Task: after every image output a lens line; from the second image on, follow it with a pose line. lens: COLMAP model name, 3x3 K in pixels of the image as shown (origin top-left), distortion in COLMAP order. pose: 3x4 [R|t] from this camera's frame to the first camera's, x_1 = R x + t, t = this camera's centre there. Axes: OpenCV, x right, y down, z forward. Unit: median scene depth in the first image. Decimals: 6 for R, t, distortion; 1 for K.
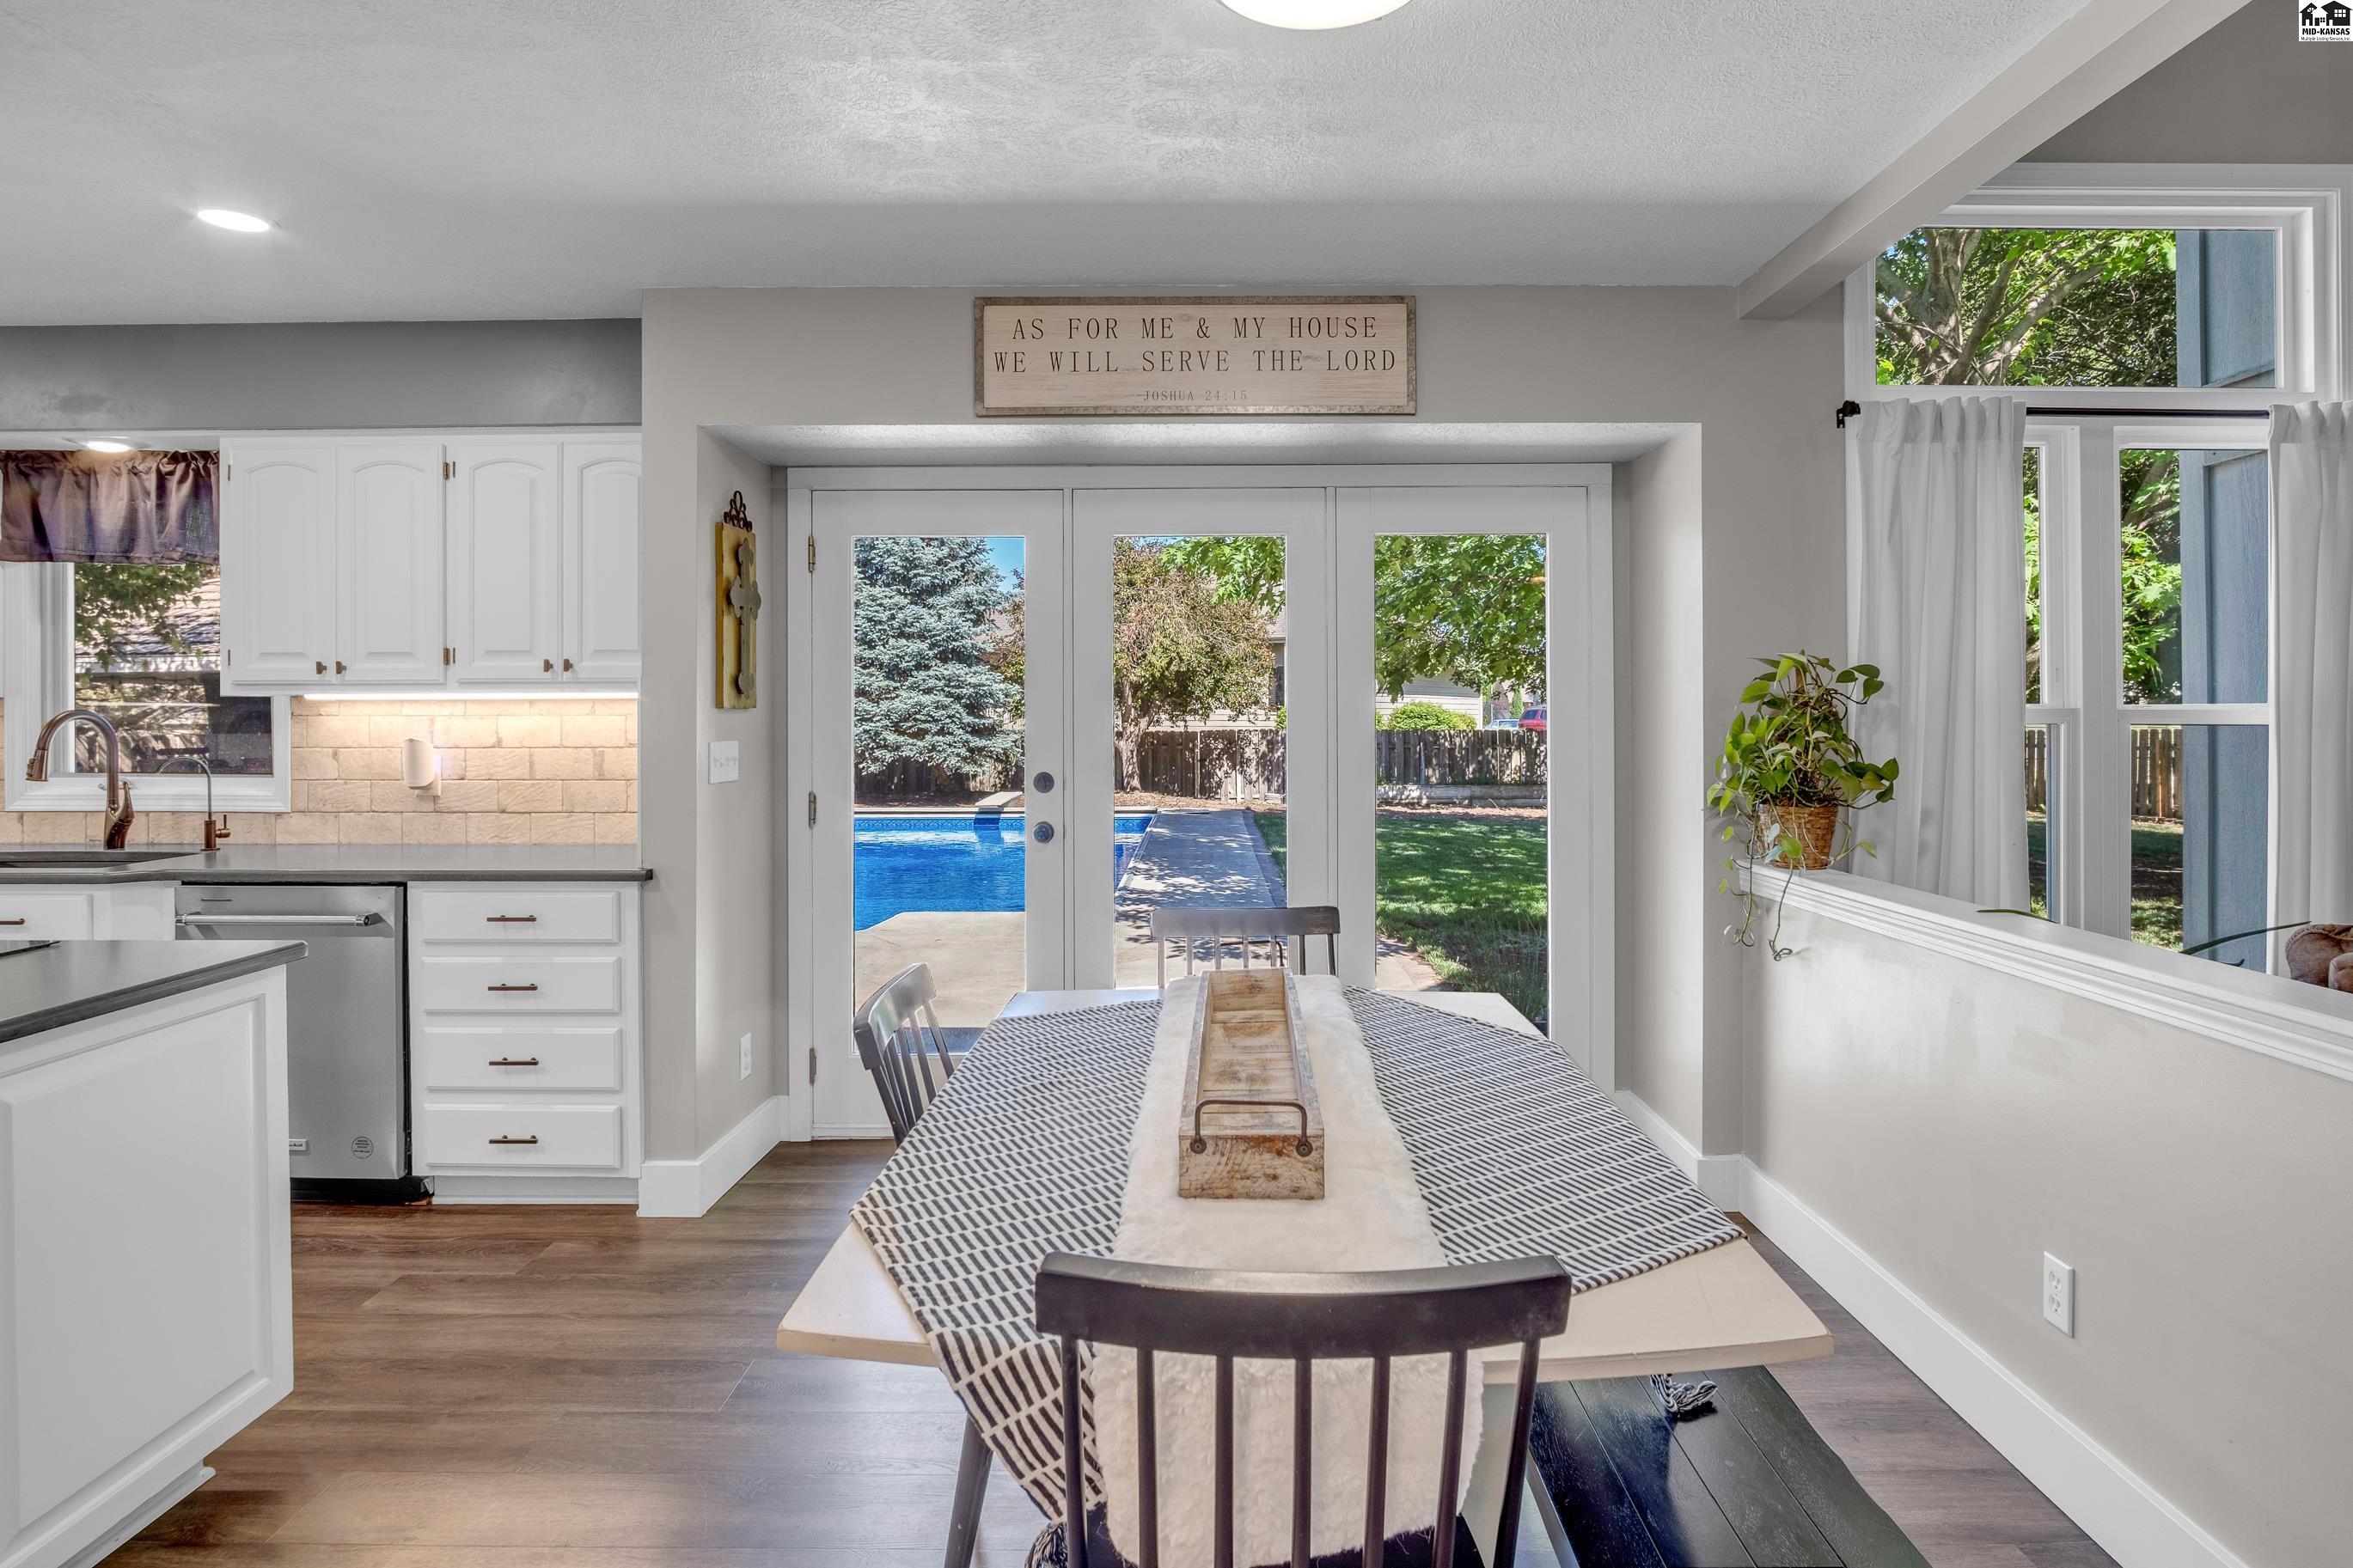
lens RADIAL K [[1289.3, 0, 1196.5], [0, 1289.3, 714.7], [0, 0, 1]] dist [-0.026119, 0.001008]
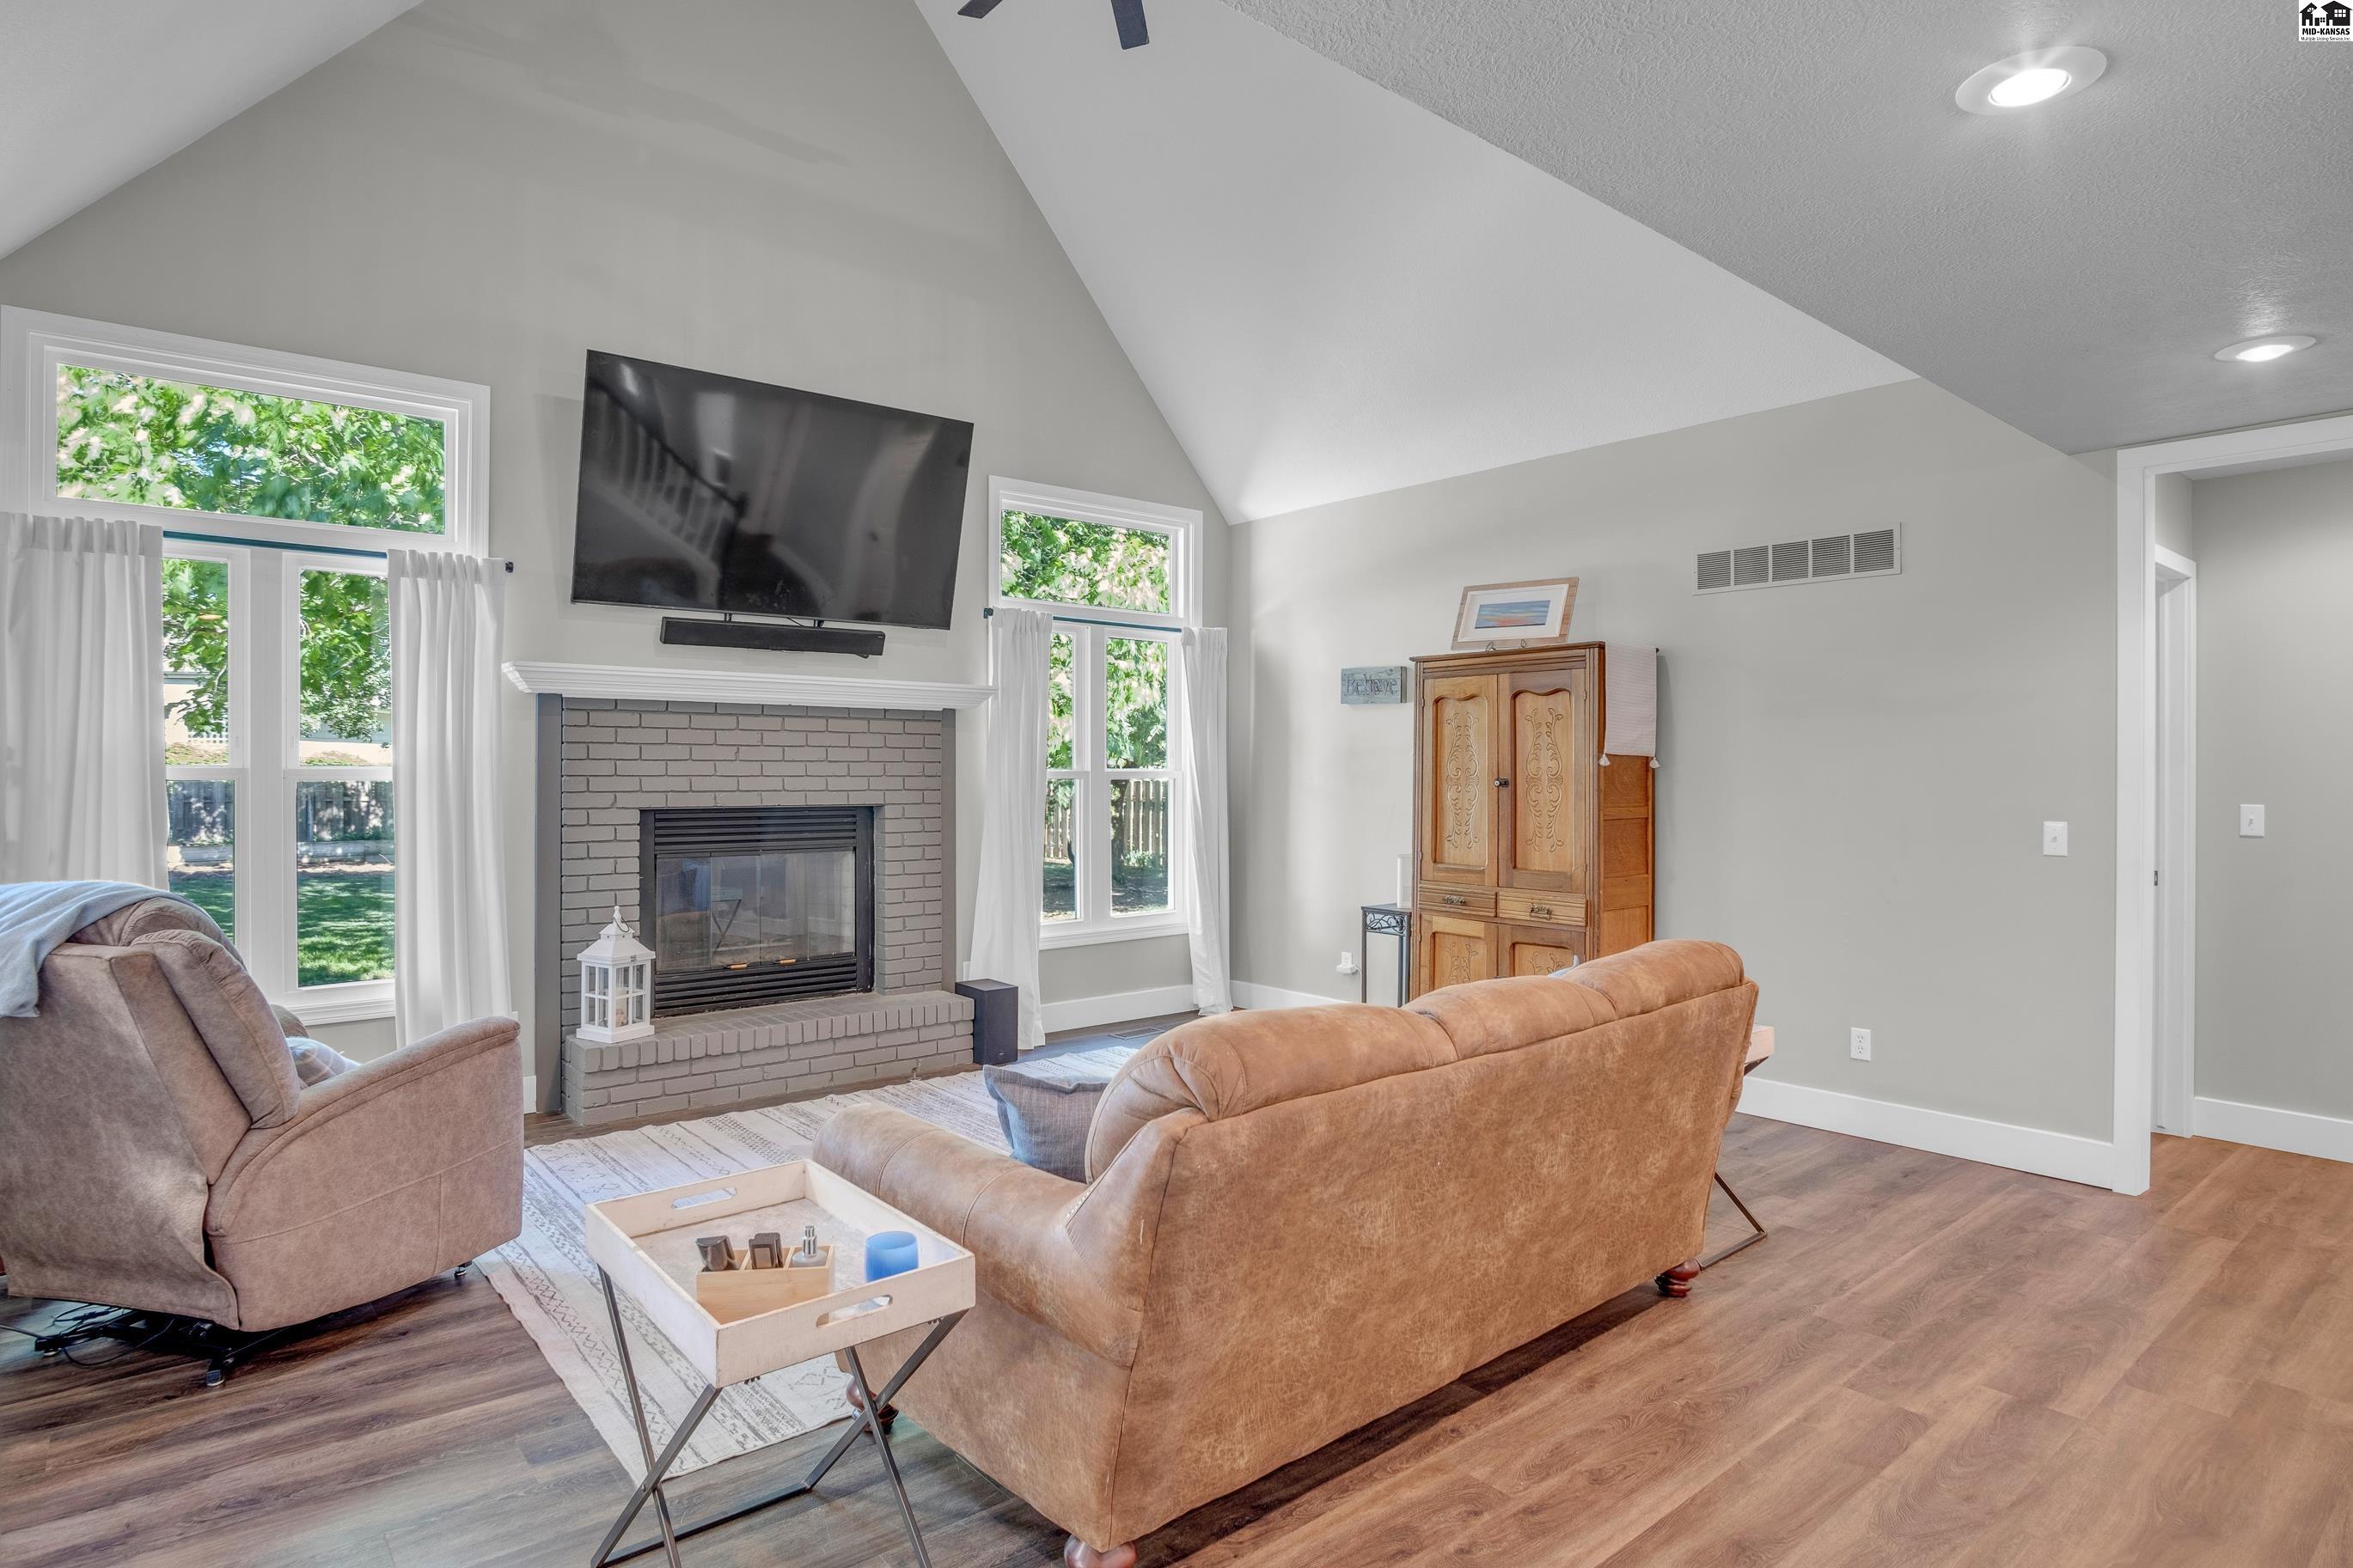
lens RADIAL K [[1269.9, 0, 1172.7], [0, 1269.9, 749.6], [0, 0, 1]] dist [-0.028090, 0.006351]
pose [[0.763340, 0.010950, 0.645904, 0.530457], [-0.003773, 0.999915, -0.012493, -0.011824], [-0.645986, 0.007100, 0.763316, -0.498728]]
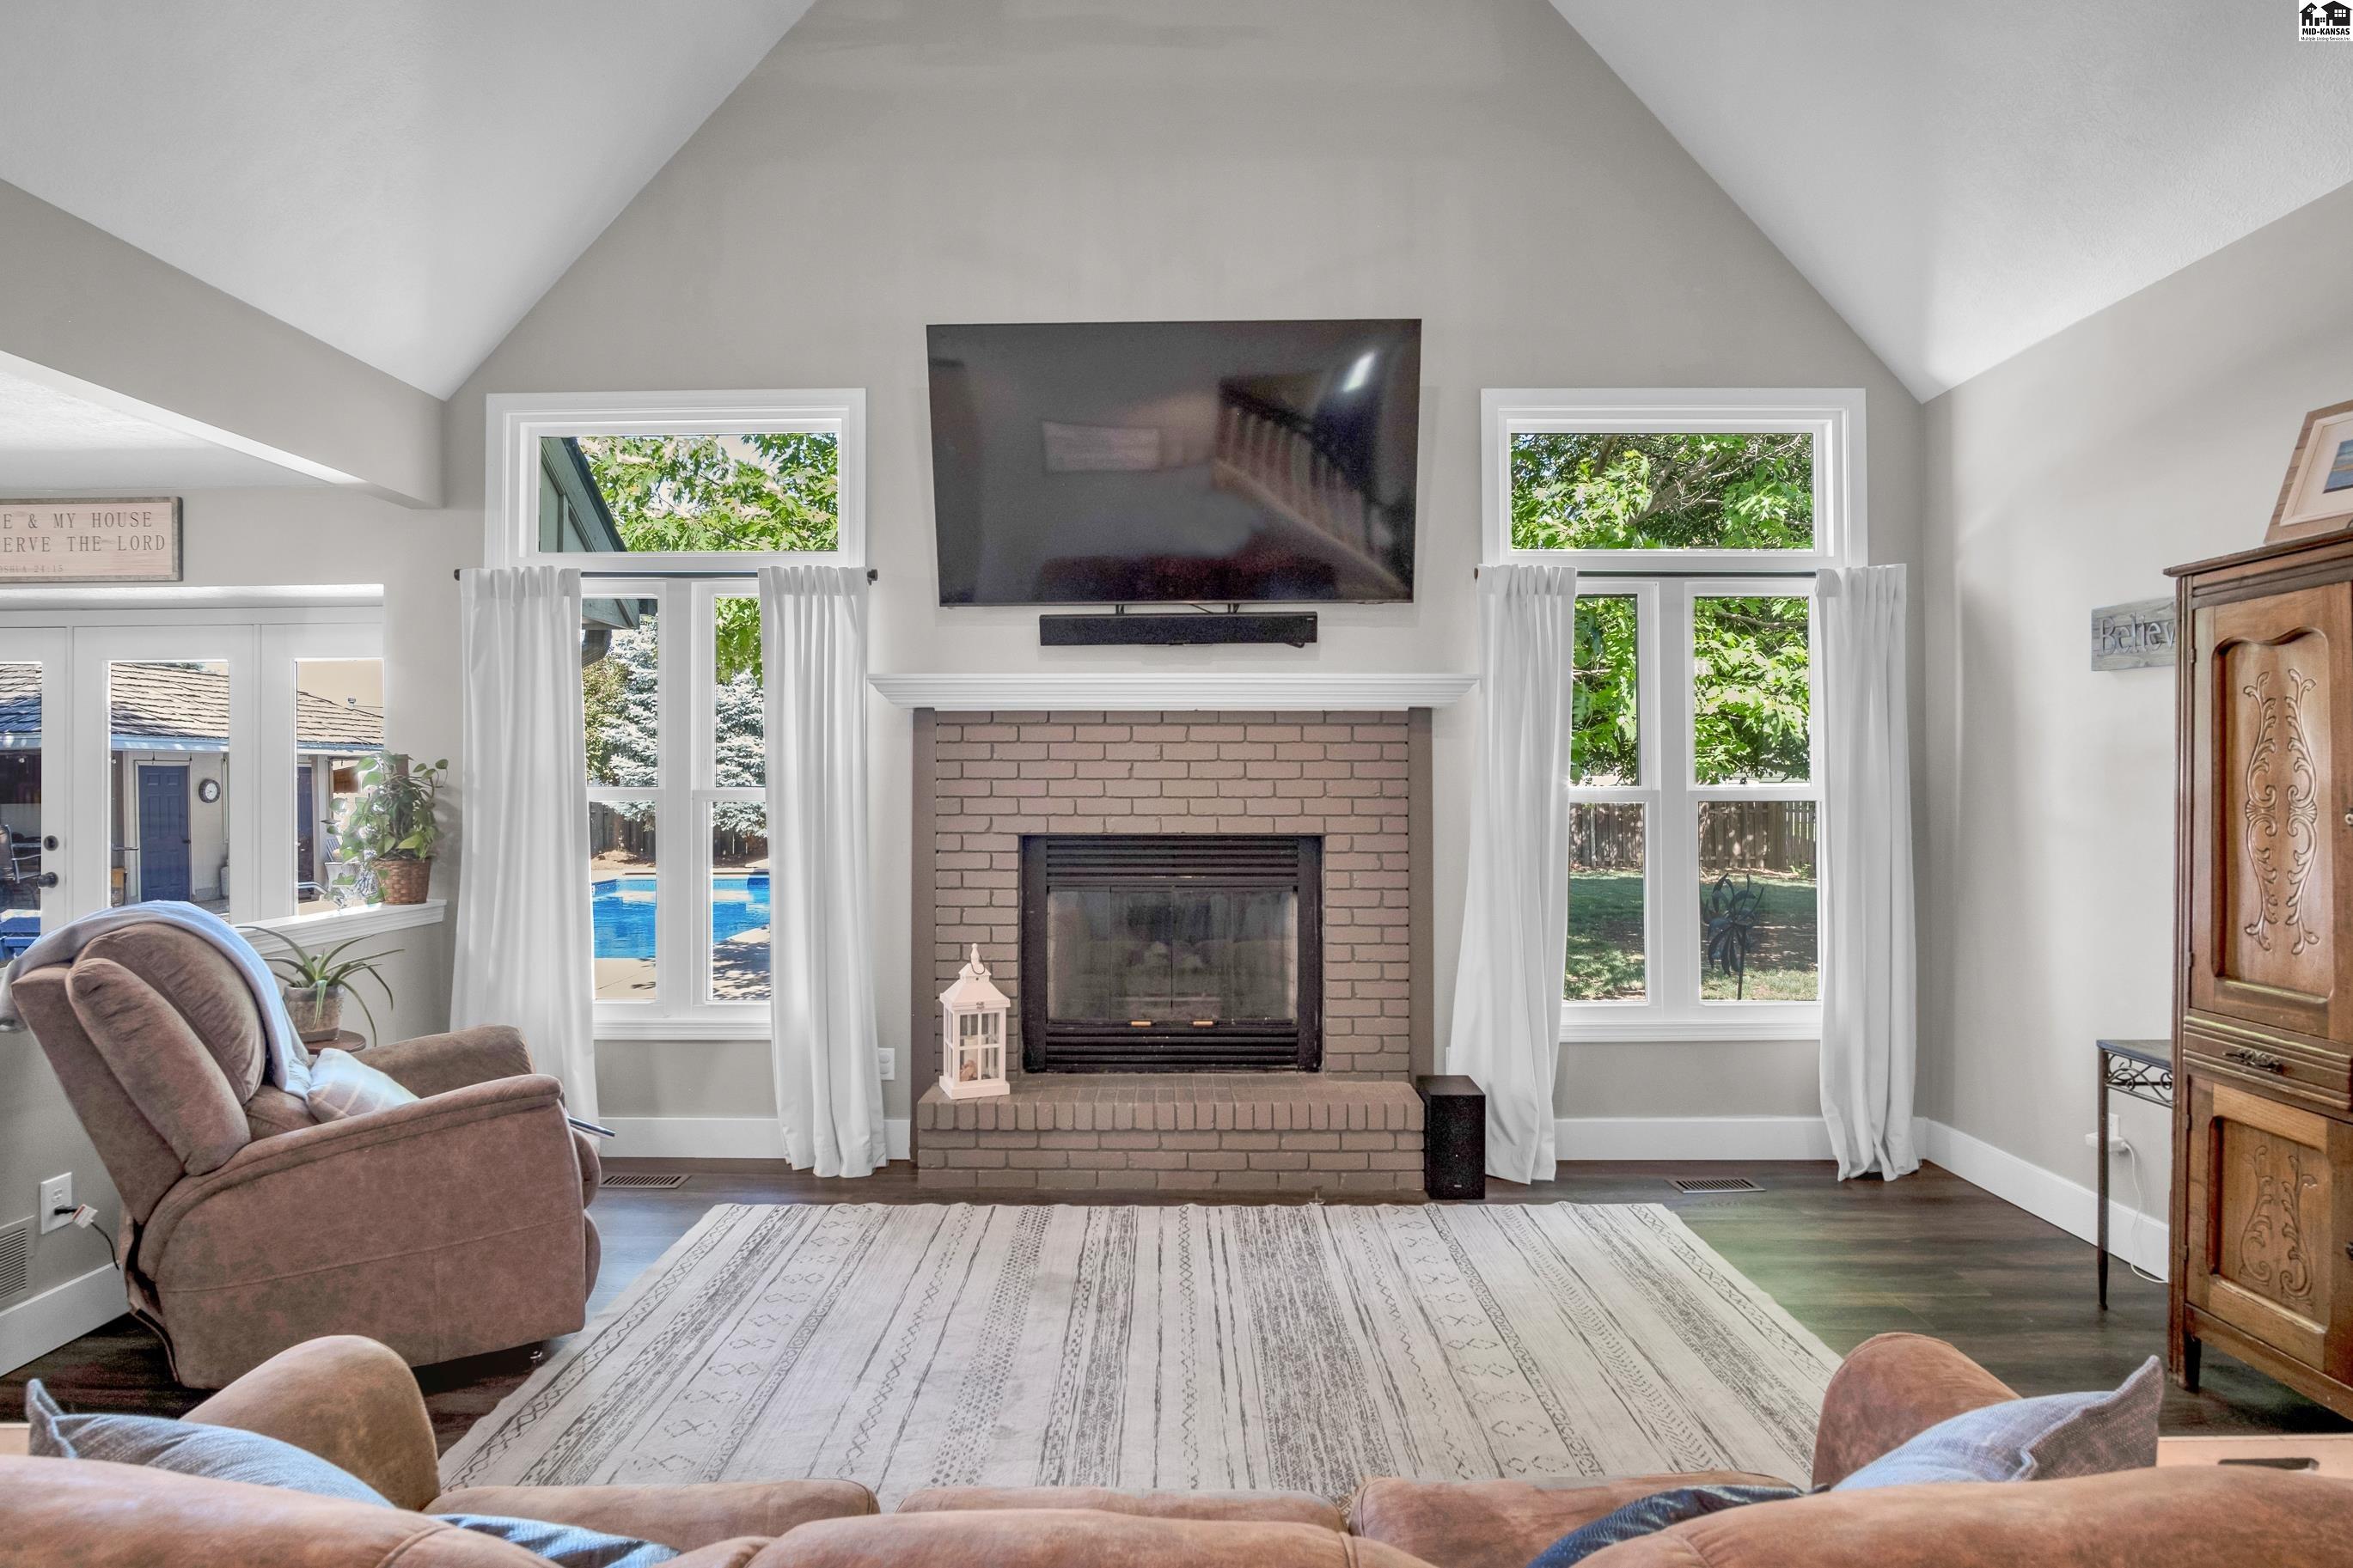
lens RADIAL K [[1253.2, 0, 1170.5], [0, 1253.2, 763.2], [0, 0, 1]] dist [-0.026607, 0.002815]
pose [[0.999985, -0.001715, -0.005274, 1.100232], [0.001644, 0.999907, -0.013563, -0.014048], [0.005297, 0.013554, 0.999894, -0.288616]]
